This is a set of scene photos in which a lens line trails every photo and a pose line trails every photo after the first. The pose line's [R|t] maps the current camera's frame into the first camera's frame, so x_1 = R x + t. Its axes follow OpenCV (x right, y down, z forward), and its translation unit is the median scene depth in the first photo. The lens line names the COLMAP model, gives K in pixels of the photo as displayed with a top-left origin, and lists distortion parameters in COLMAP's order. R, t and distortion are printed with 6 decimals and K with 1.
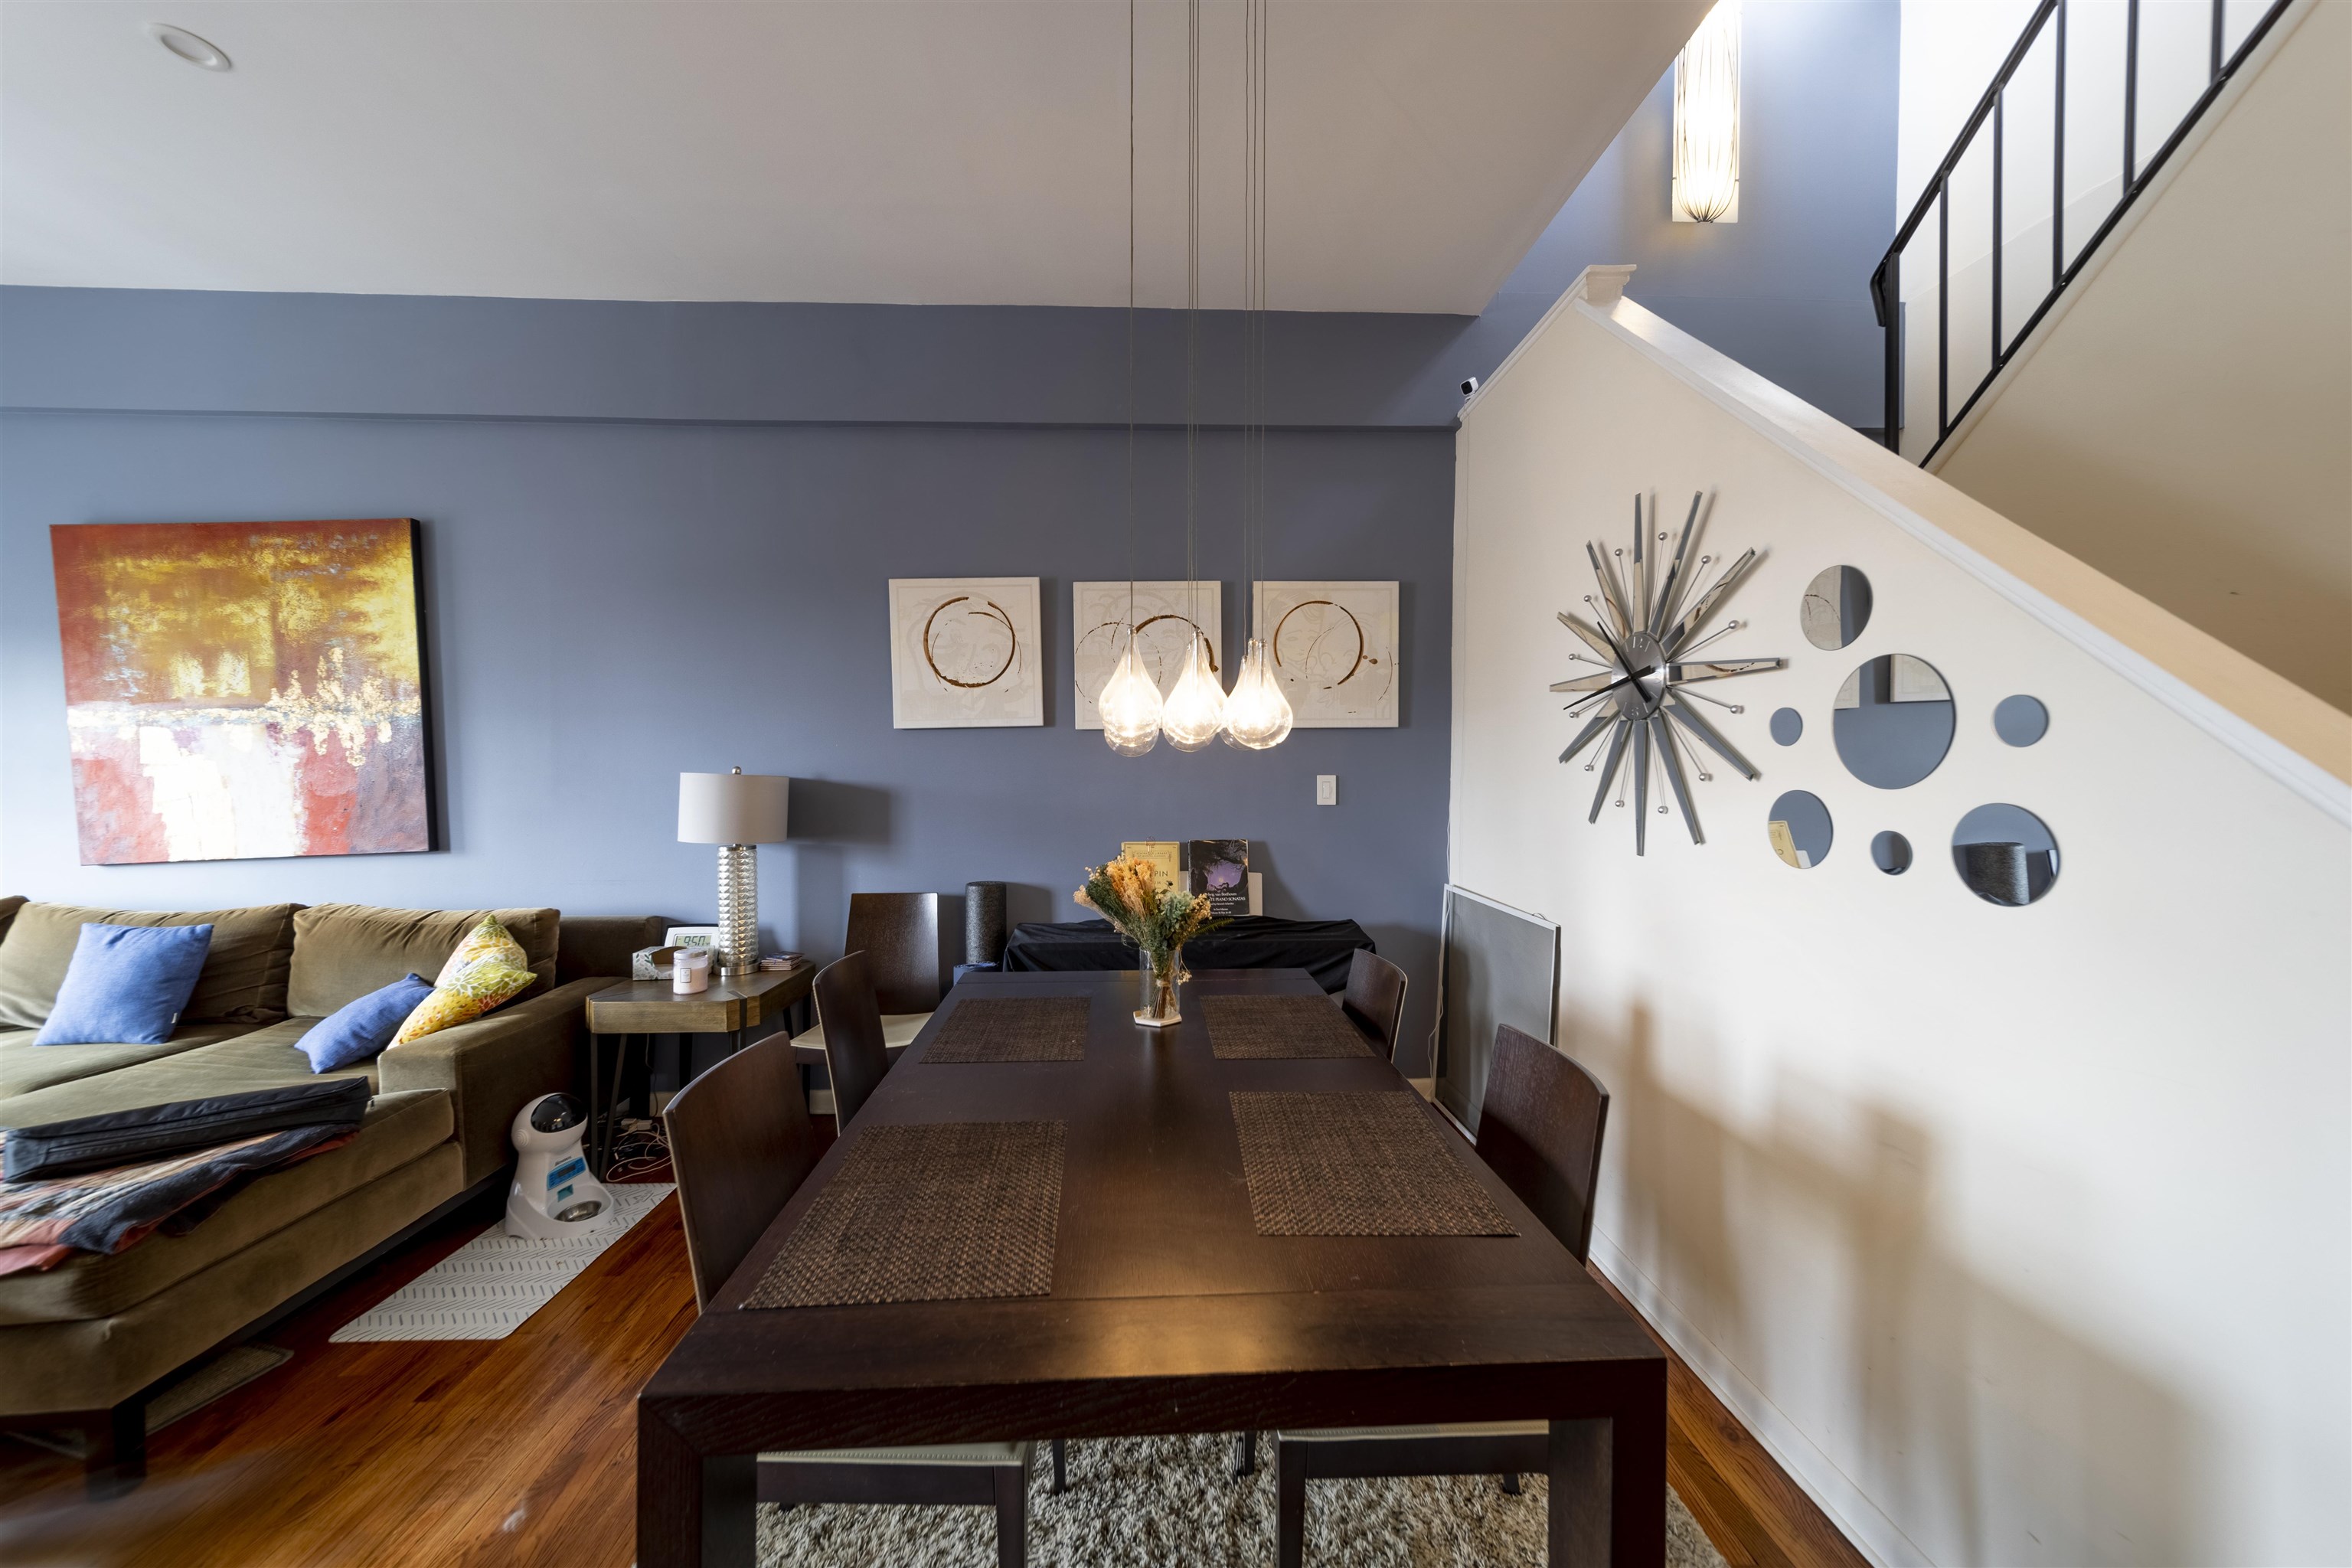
lens RADIAL K [[804.8, 0, 1164.8], [0, 804.8, 782.9], [0, 0, 1]] dist [0.002025, -0.000003]
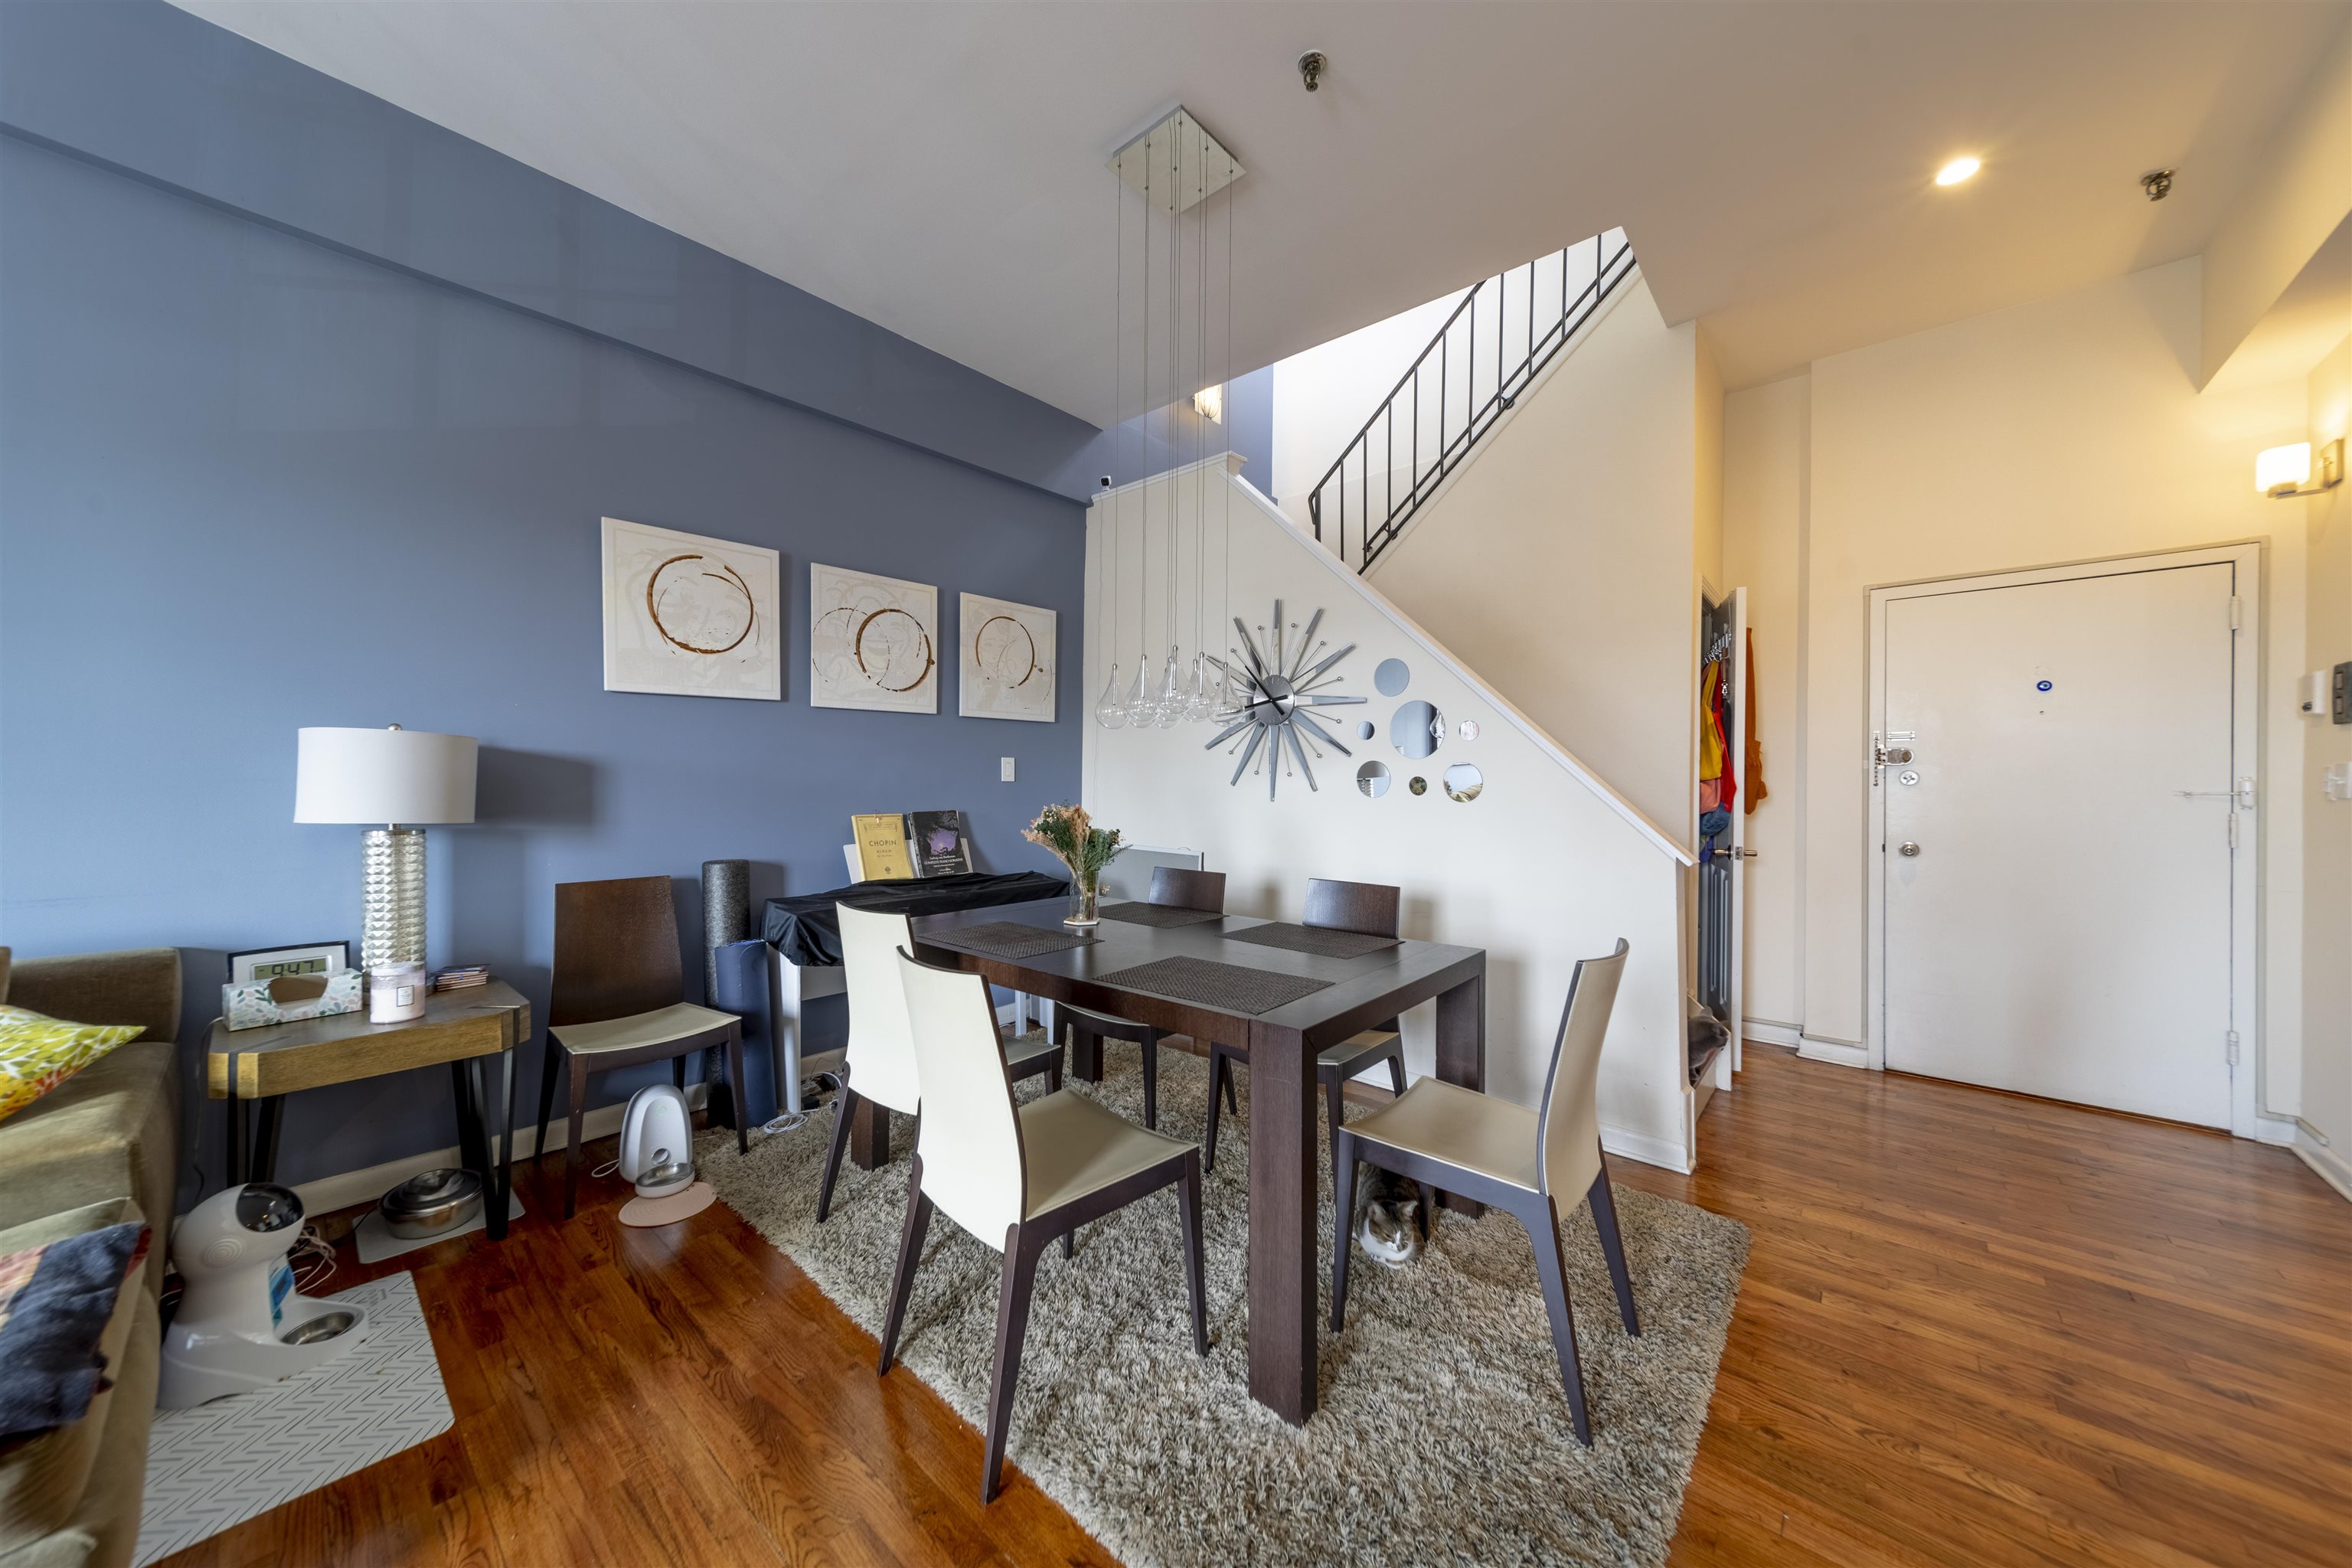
lens RADIAL K [[804.8, 0, 1164.8], [0, 804.8, 782.9], [0, 0, 1]] dist [0.002025, -0.000003]
pose [[0.687019, 0.002787, 0.726634, -0.574049], [0.002224, 0.999980, -0.005938, 0.040092], [-0.726636, 0.005696, 0.686999, -0.032299]]
